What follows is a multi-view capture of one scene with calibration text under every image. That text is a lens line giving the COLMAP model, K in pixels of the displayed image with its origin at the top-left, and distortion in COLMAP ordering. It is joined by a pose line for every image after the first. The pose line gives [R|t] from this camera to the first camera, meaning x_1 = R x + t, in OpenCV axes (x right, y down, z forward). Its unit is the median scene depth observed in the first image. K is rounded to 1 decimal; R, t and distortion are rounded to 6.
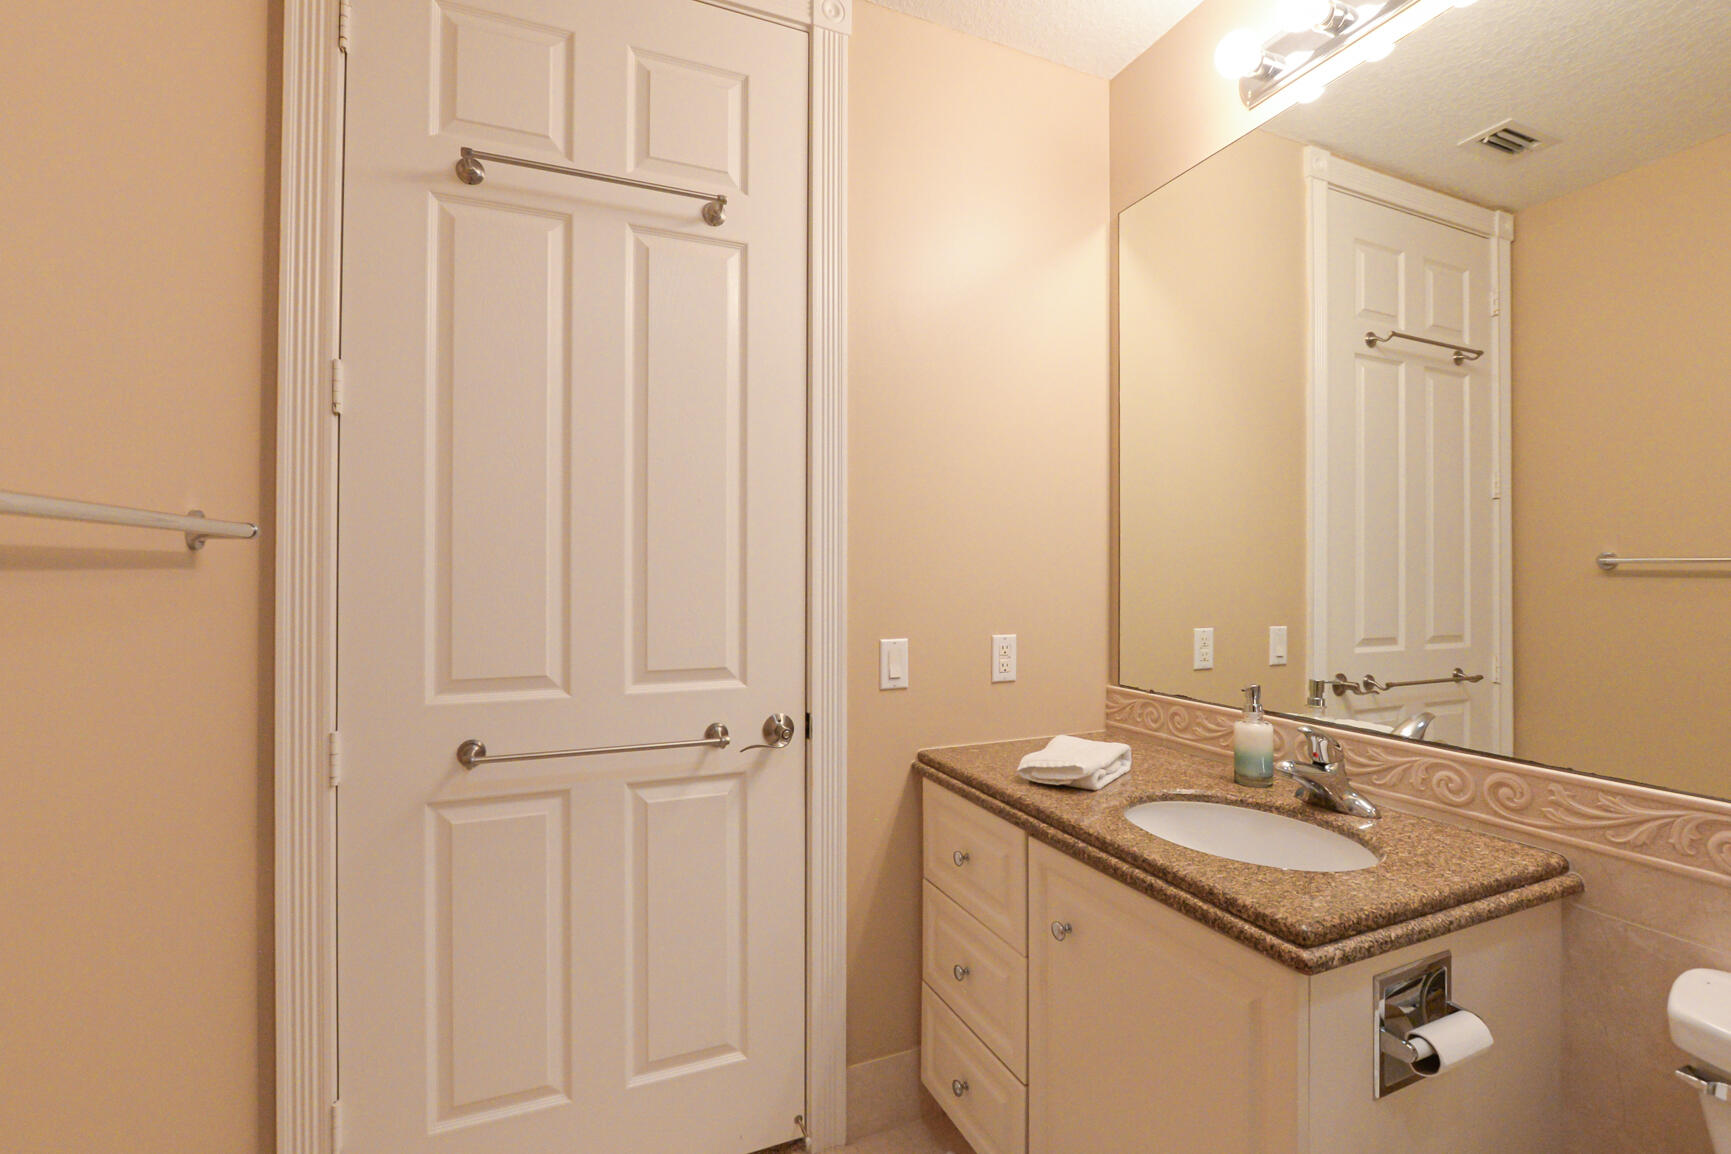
lens RADIAL K [[764.3, 0, 867.2], [0, 764.3, 582.5], [0, 0, 1]] dist [0.003883, -0.000009]
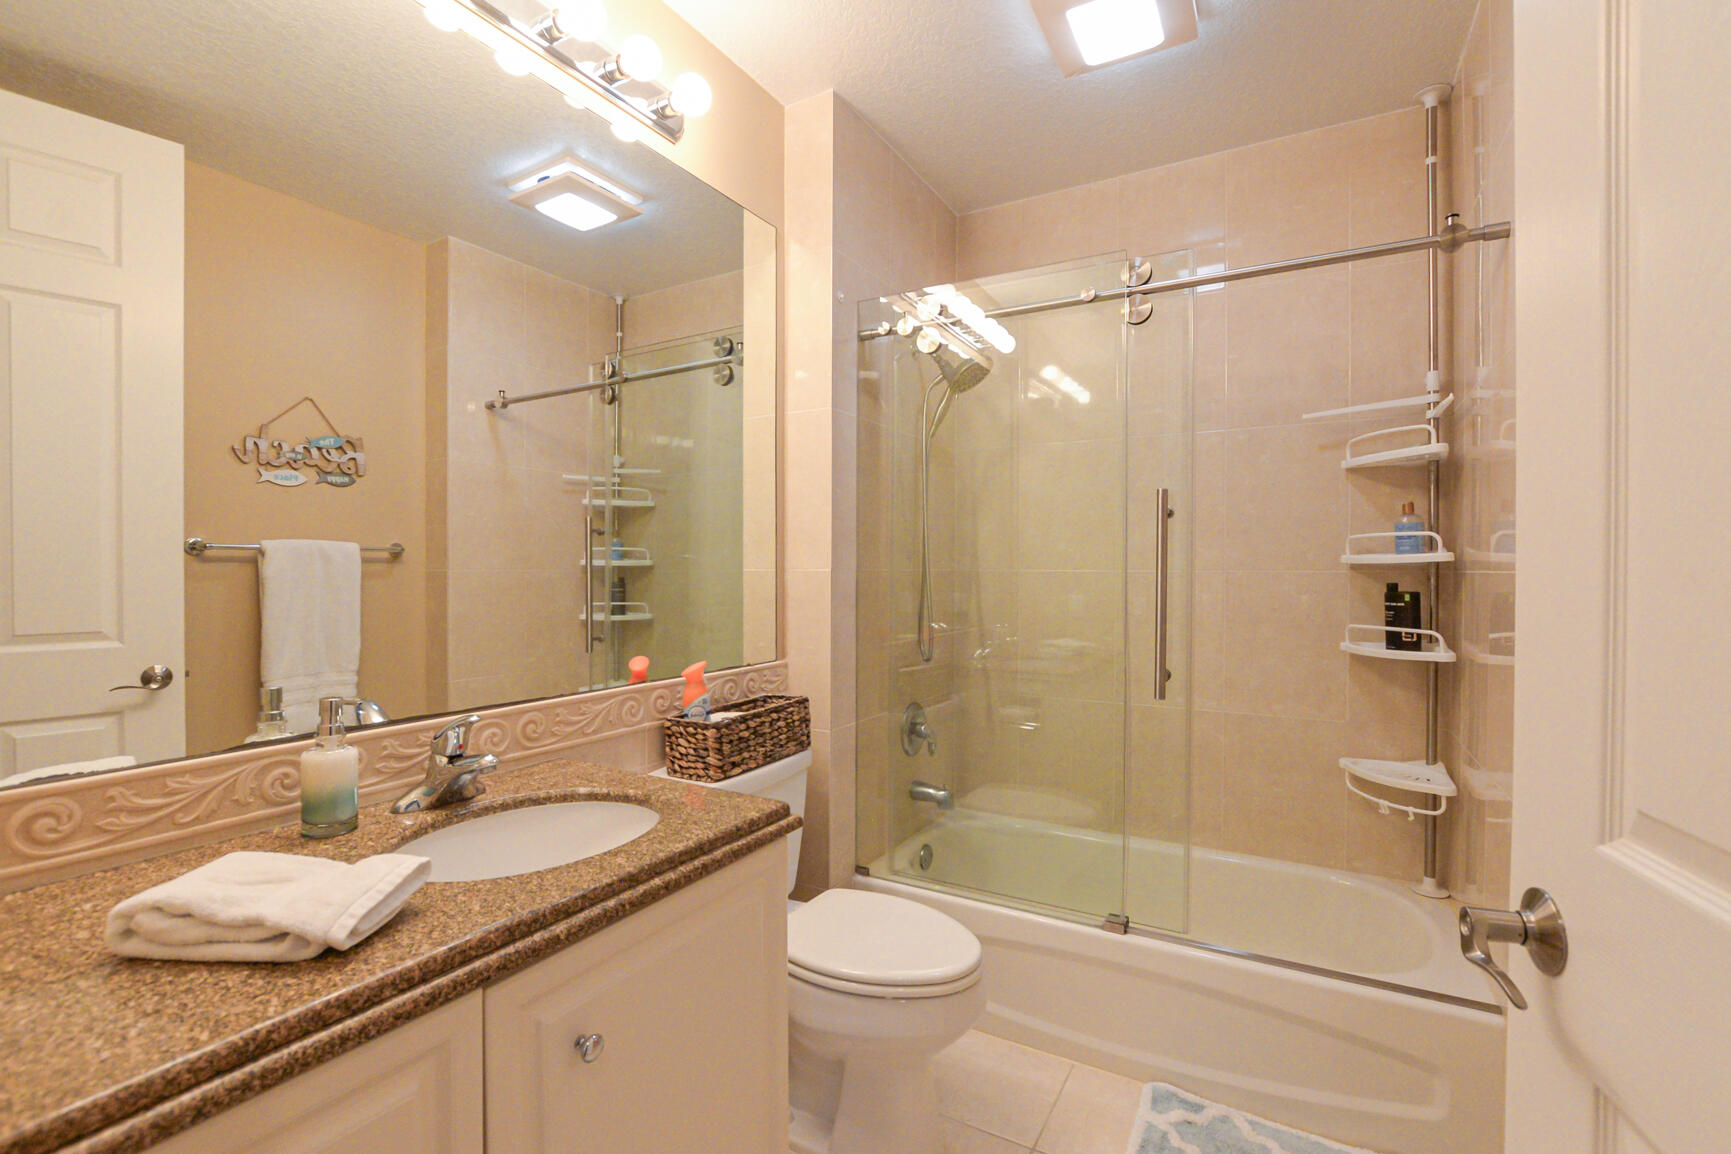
lens RADIAL K [[764.3, 0, 861.5], [0, 764.3, 562.4], [0, 0, 1]] dist [0.003883, -0.000009]
pose [[-0.588102, -0.000267, 0.808787, -0.483928], [-0.005172, 0.999981, -0.003430, 0.001376], [-0.808771, -0.006200, -0.588092, 1.232514]]
